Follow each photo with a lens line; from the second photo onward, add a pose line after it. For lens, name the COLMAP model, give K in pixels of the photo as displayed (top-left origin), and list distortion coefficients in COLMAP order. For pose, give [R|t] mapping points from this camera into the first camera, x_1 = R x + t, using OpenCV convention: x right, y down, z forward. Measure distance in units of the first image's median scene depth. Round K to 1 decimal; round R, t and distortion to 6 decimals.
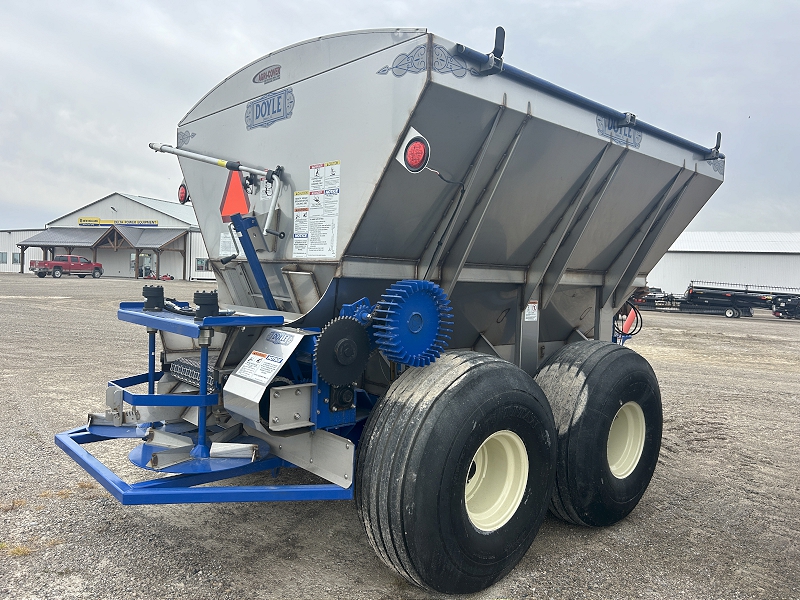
lens RADIAL K [[607.3, 0, 394.0], [0, 607.3, 304.8], [0, 0, 1]] dist [0.035065, -0.029544]
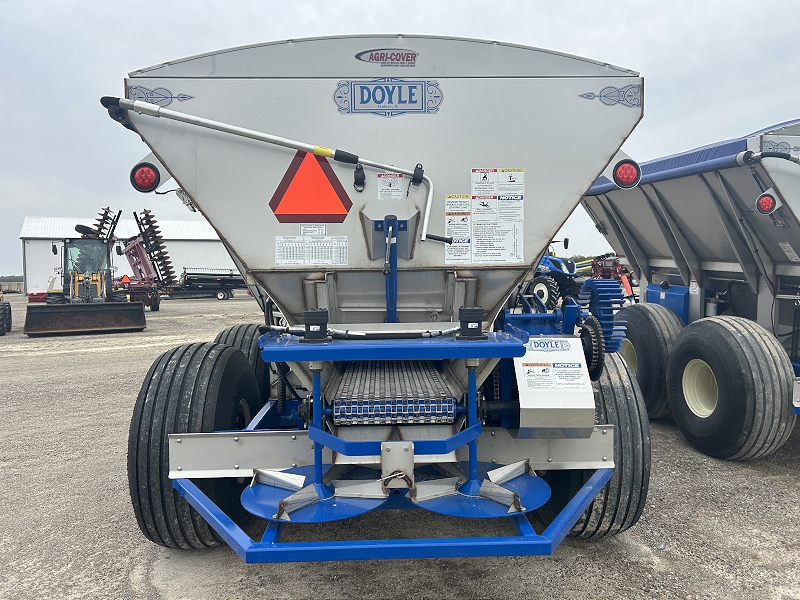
lens RADIAL K [[607.3, 0, 400.2], [0, 607.3, 295.9], [0, 0, 1]] dist [0.035065, -0.029544]
pose [[0.641296, -0.080733, 0.763034, -0.914825], [0.076165, 0.996236, 0.041394, -0.071555], [-0.763504, 0.031571, 0.645031, 0.443308]]
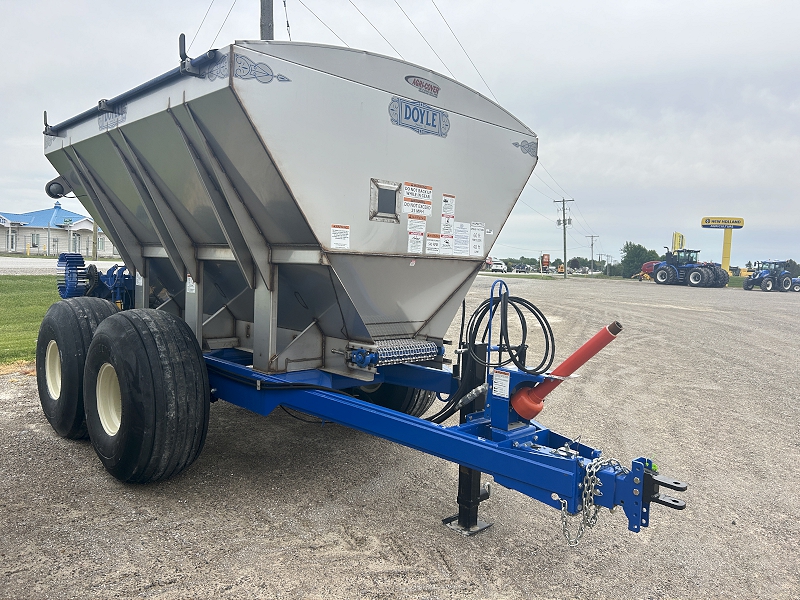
lens RADIAL K [[607.3, 0, 392.2], [0, 607.3, 300.4], [0, 0, 1]] dist [0.035065, -0.029544]
pose [[-0.026756, -0.099110, 0.994717, -1.357736], [0.010598, 0.994989, 0.099422, -0.107385], [-0.999586, 0.013203, -0.025572, 1.116095]]
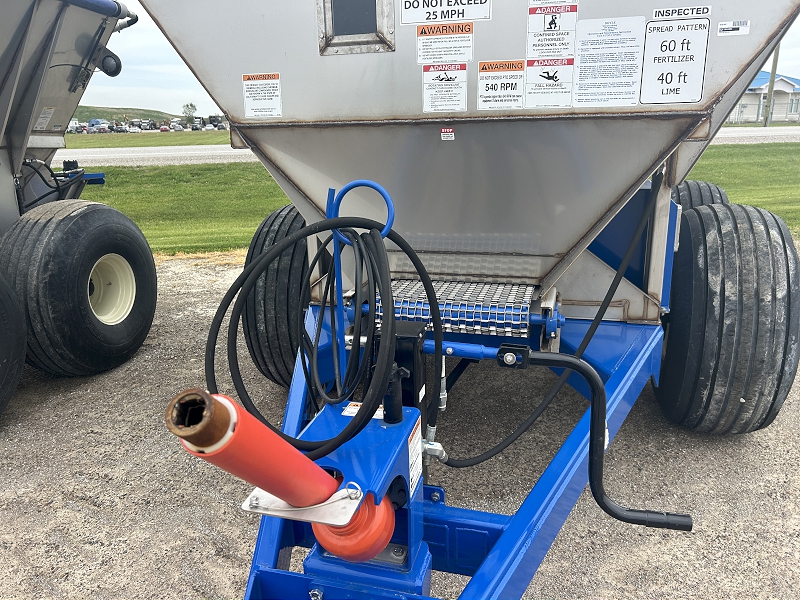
lens RADIAL K [[607.3, 0, 406.7], [0, 607.3, 302.2], [0, 0, 1]] dist [0.035065, -0.029544]
pose [[0.845088, -0.203892, 0.494221, -0.549076], [0.082567, 0.963105, 0.256145, -0.060981], [-0.528213, -0.175659, 0.830744, 0.584867]]
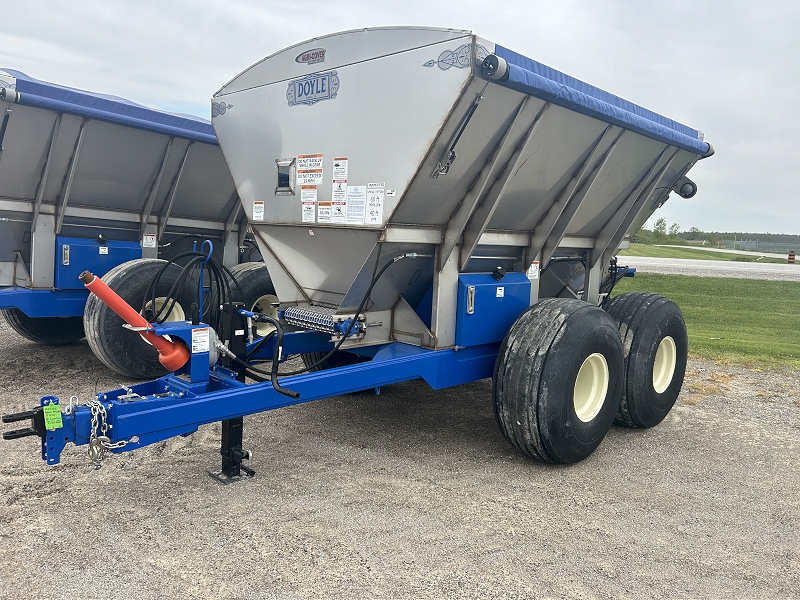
lens RADIAL K [[607.3, 0, 395.2], [0, 607.3, 297.1], [0, 0, 1]] dist [0.035065, -0.029544]
pose [[0.998613, 0.002574, 0.052579, -0.115010], [-0.005758, 0.998153, 0.060484, -0.009843], [-0.052326, -0.060703, 0.996783, -0.142808]]
